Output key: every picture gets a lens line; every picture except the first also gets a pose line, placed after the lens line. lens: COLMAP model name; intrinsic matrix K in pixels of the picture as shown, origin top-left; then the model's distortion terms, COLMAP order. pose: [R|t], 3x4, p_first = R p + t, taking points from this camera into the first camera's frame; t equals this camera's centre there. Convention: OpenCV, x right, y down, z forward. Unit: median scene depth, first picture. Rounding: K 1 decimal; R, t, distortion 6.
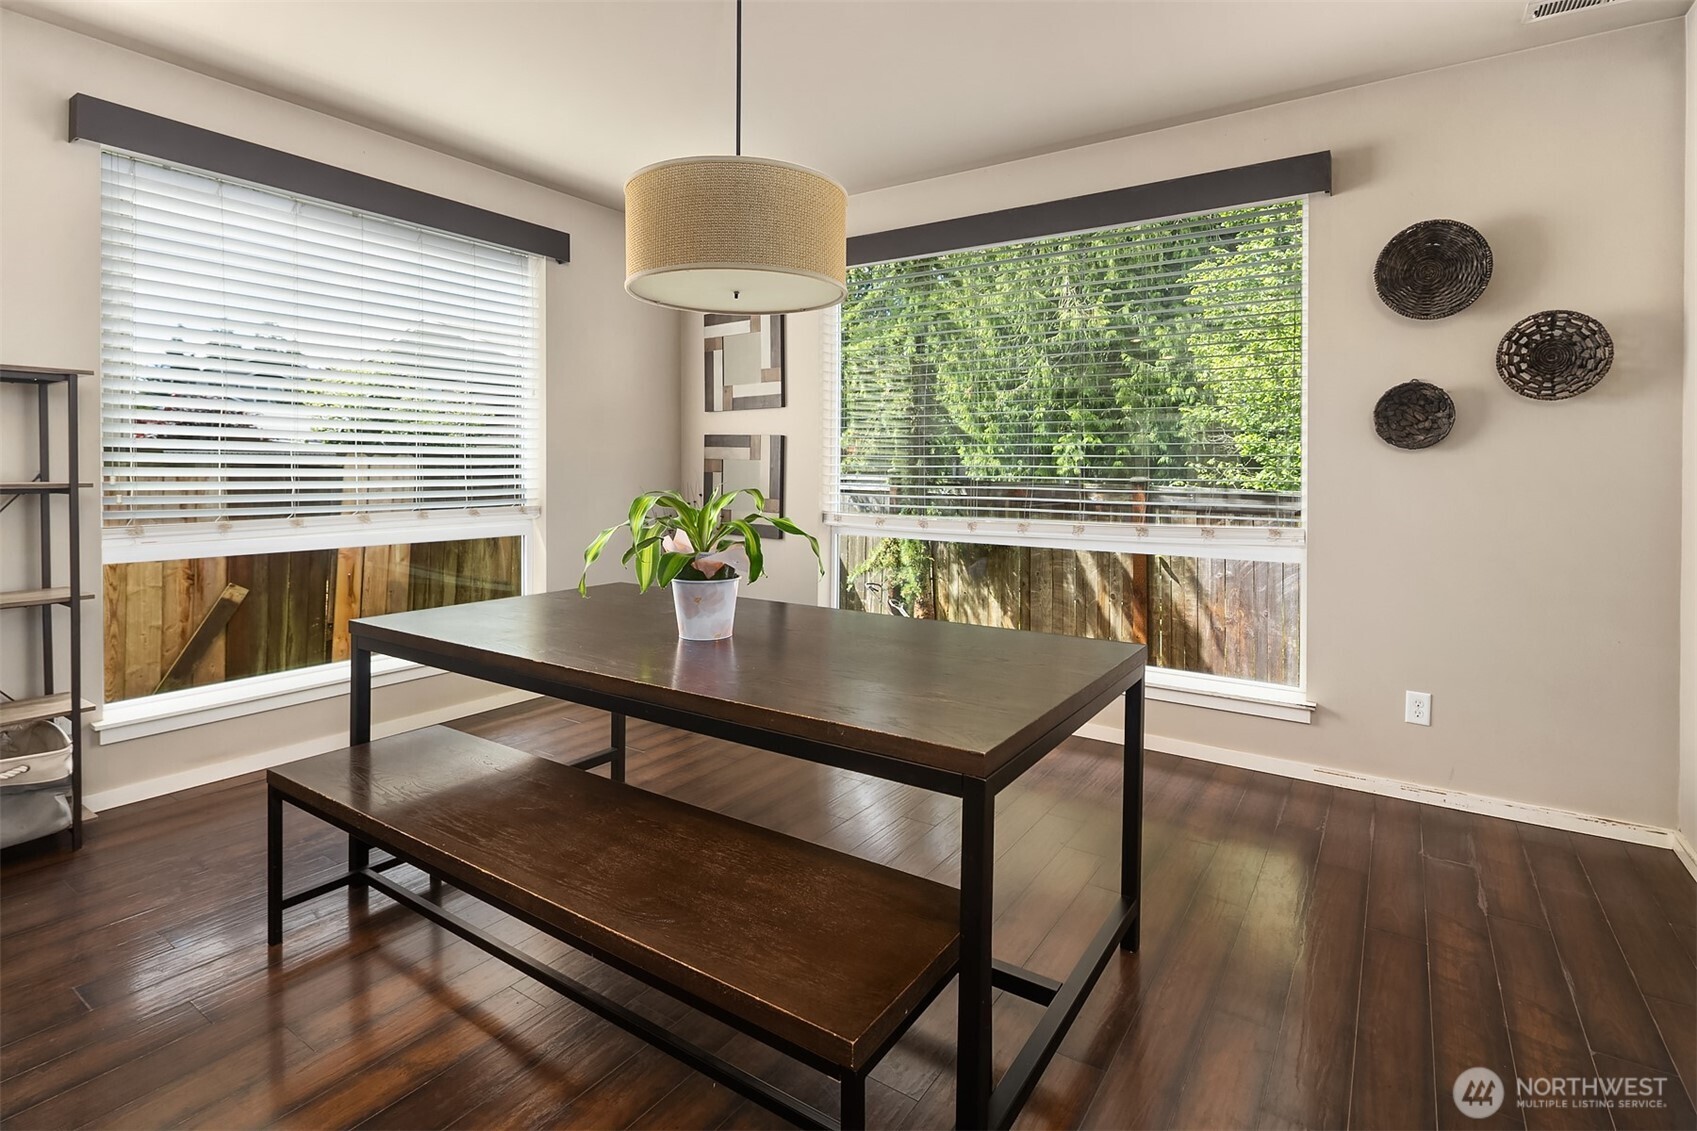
lens RADIAL K [[825.8, 0, 855.2], [0, 825.8, 480.4], [0, 0, 1]] dist [-0.000636, -0.000705]
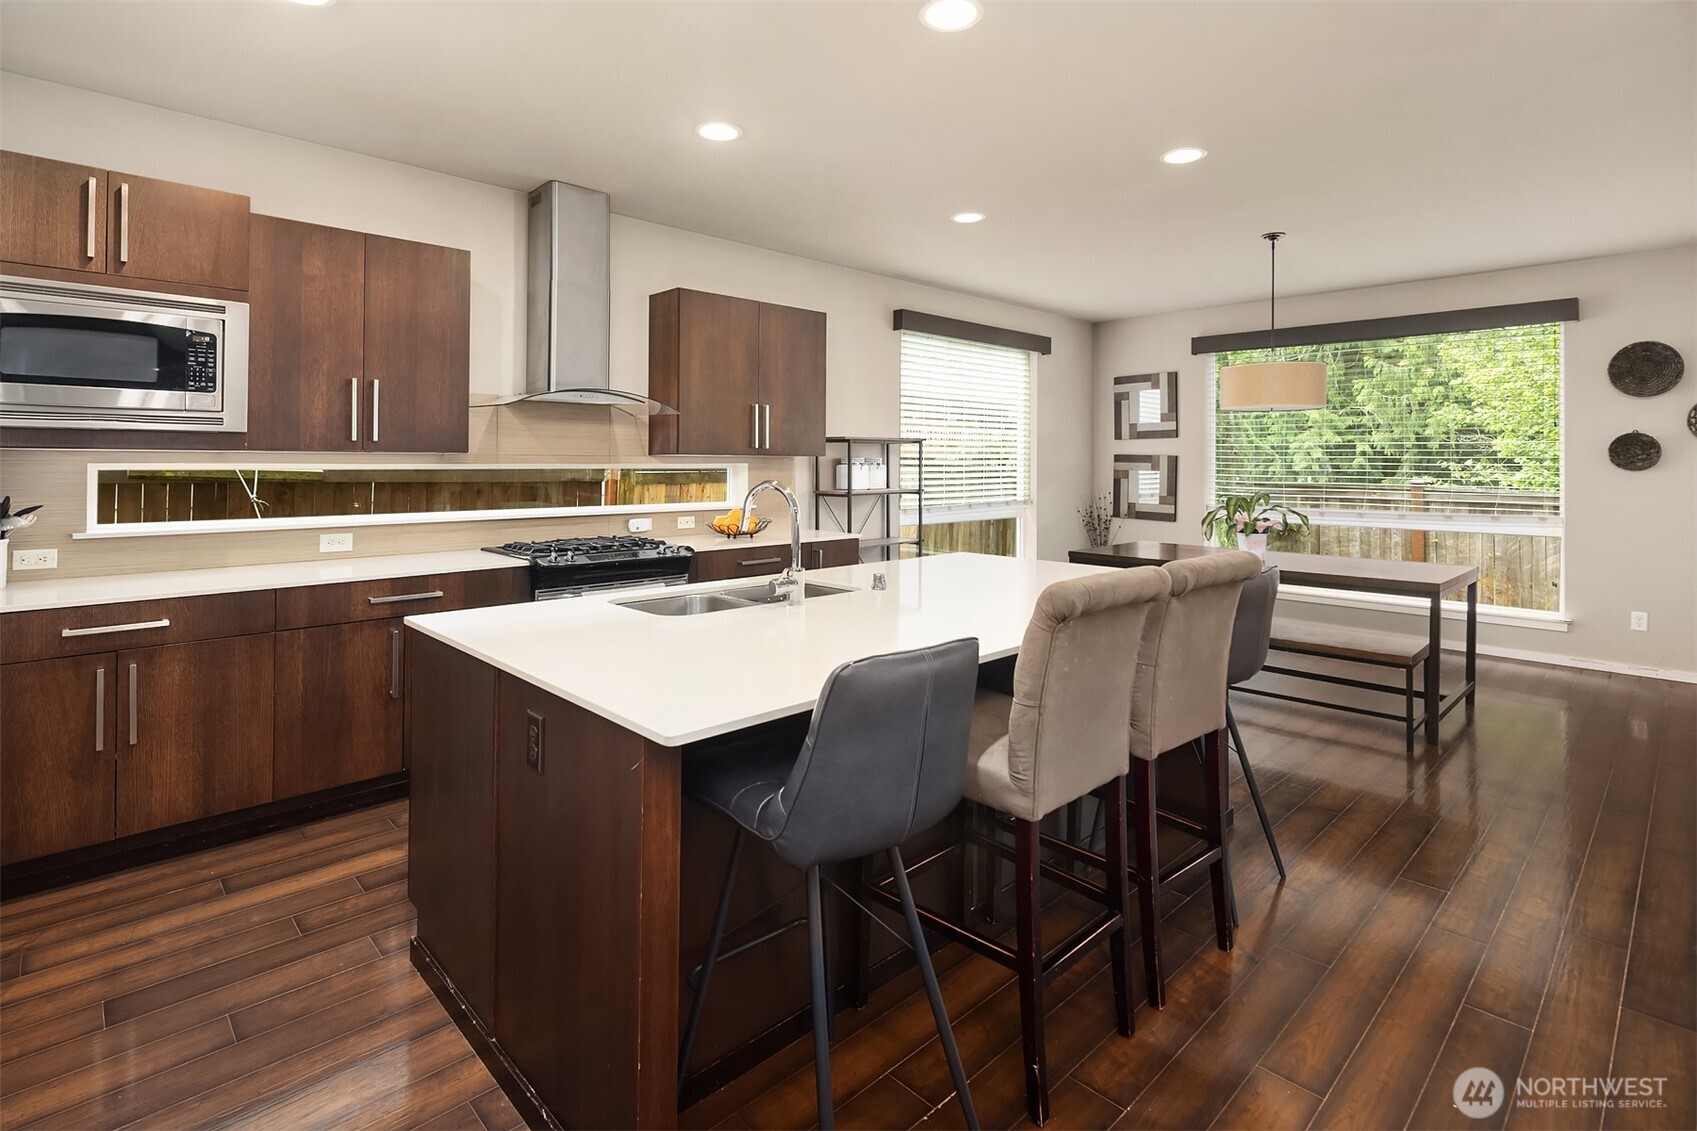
lens RADIAL K [[835.3, 0, 848.5], [0, 835.3, 463.5], [0, 0, 1]] dist [0.003466, -0.000593]
pose [[0.977506, -0.003456, -0.210879, -0.362776], [0.001155, 0.999938, -0.011035, -0.023057], [0.210904, 0.010544, 0.977450, -0.683319]]
